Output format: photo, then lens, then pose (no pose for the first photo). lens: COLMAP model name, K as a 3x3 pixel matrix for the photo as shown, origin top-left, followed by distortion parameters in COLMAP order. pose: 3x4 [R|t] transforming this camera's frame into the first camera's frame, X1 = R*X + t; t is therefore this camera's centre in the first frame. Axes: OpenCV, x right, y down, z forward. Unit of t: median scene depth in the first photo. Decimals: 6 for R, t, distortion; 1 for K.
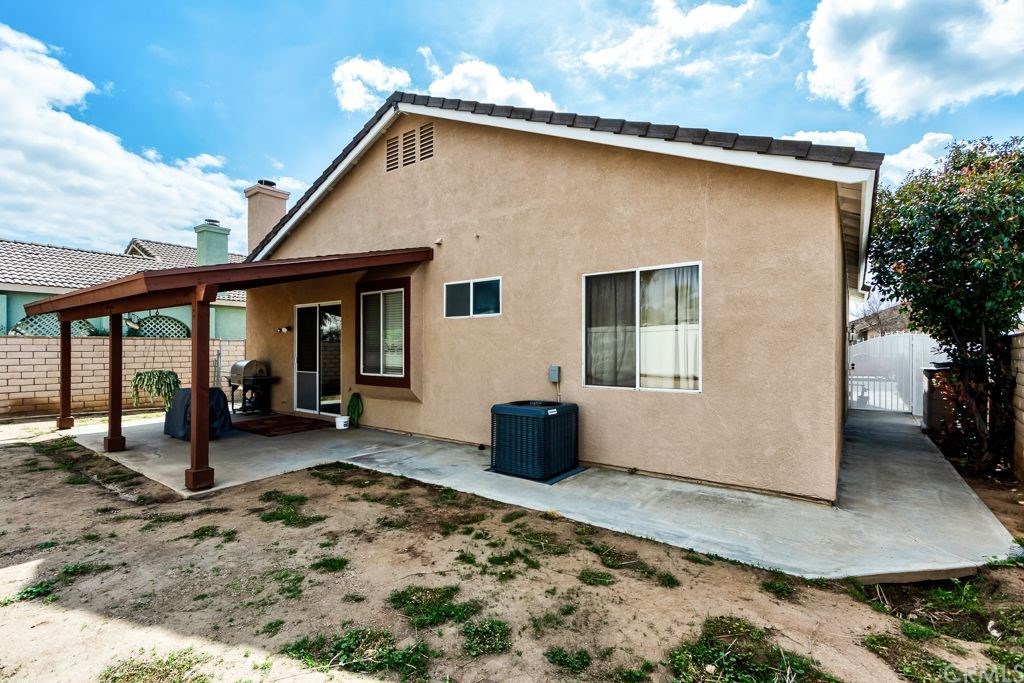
lens RADIAL K [[465.9, 0, 501.5], [0, 465.9, 349.1], [0, 0, 1]] dist [0.010356, -0.003122]
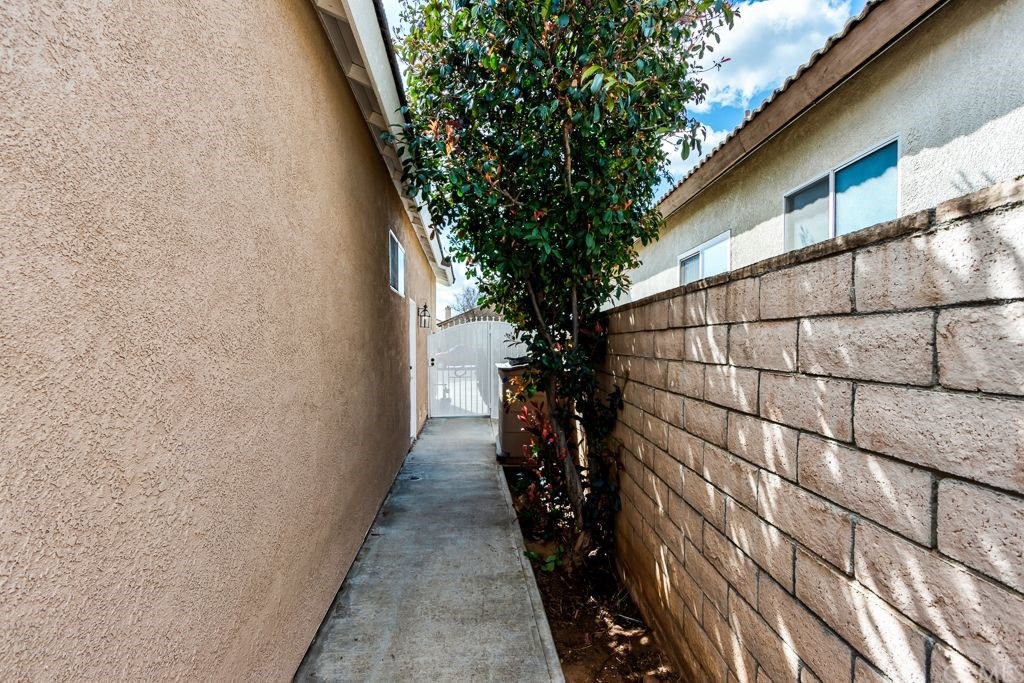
lens RADIAL K [[465.9, 0, 512.3], [0, 465.9, 341.4], [0, 0, 1]] dist [0.010356, -0.003122]
pose [[0.731757, -0.005129, 0.681547, 0.765491], [0.003773, 0.999987, 0.003475, 0.004375], [-0.681555, 0.000029, 0.731767, 0.825965]]
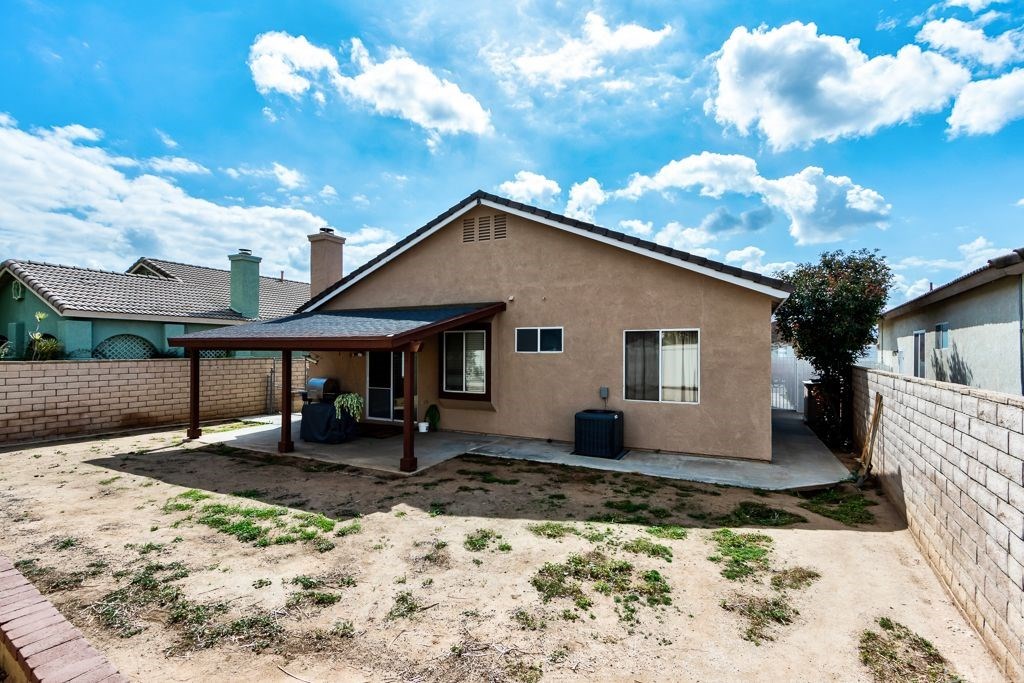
lens RADIAL K [[465.9, 0, 502.2], [0, 465.9, 348.3], [0, 0, 1]] dist [0.010356, -0.003122]
pose [[0.984605, 0.003935, 0.174748, -0.596038], [-0.003251, 0.999986, -0.004203, -0.103868], [-0.174762, 0.003570, 0.984604, -0.582253]]
